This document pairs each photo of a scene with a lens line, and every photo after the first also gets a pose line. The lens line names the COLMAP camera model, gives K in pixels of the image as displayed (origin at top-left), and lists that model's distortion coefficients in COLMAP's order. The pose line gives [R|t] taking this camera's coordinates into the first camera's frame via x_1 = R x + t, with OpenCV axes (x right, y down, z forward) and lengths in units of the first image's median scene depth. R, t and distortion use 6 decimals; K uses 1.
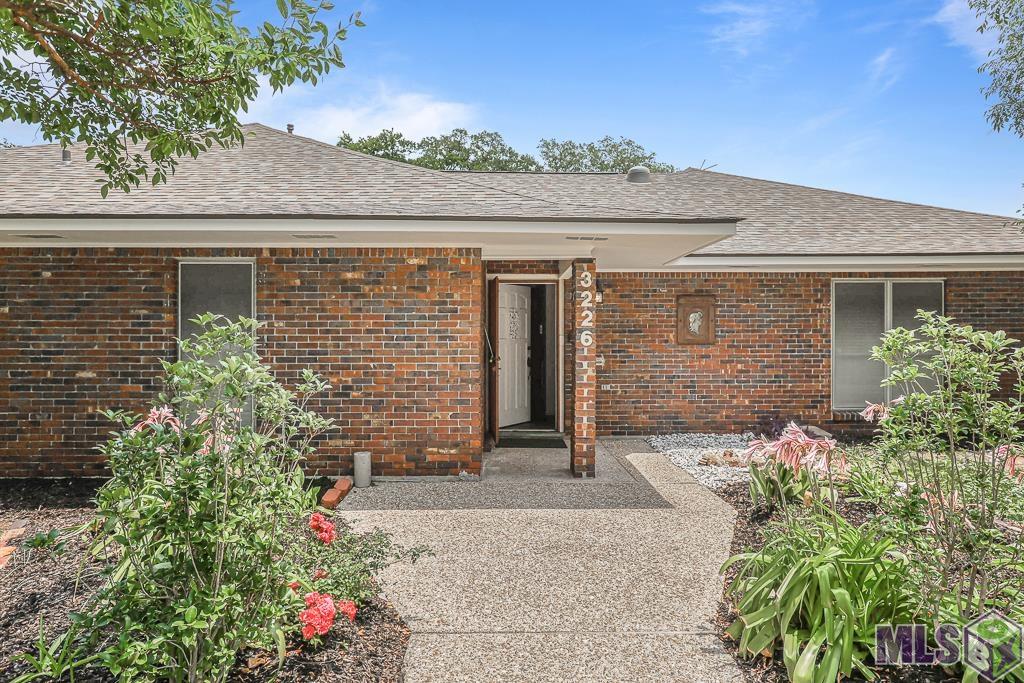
lens RADIAL K [[583.7, 0, 510.2], [0, 583.7, 337.4], [0, 0, 1]] dist [-0.004757, -0.000295]
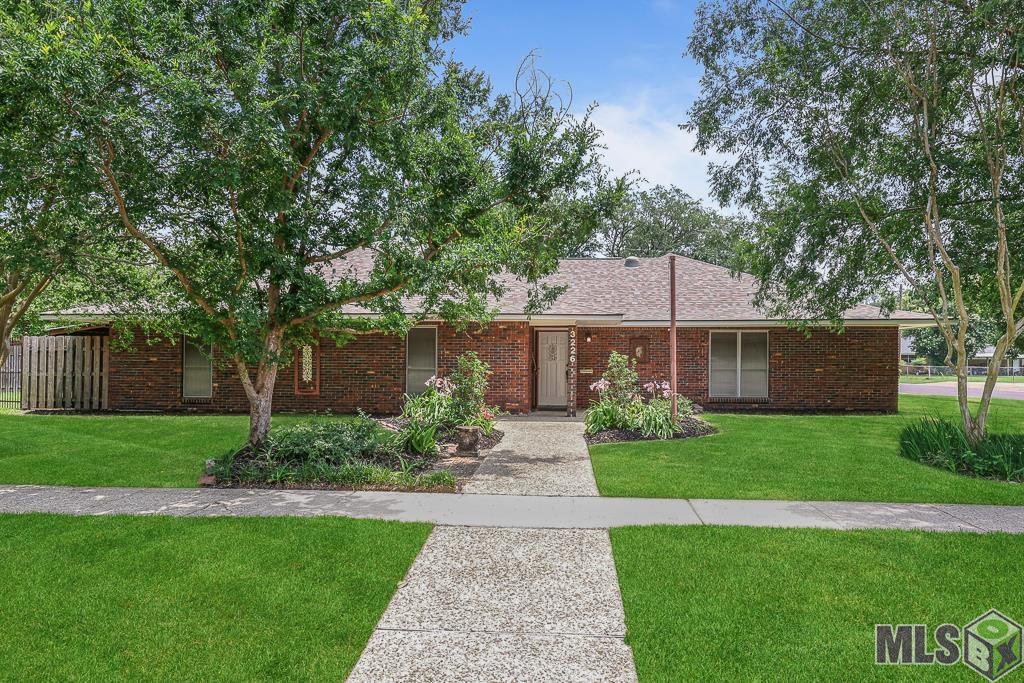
lens RADIAL K [[583.7, 0, 515.9], [0, 583.7, 344.6], [0, 0, 1]] dist [-0.004757, -0.000295]
pose [[0.994234, 0.002296, -0.107210, 0.116289], [-0.006023, 0.999388, -0.034450, 0.020485], [0.107066, 0.034897, 0.993639, -1.054364]]
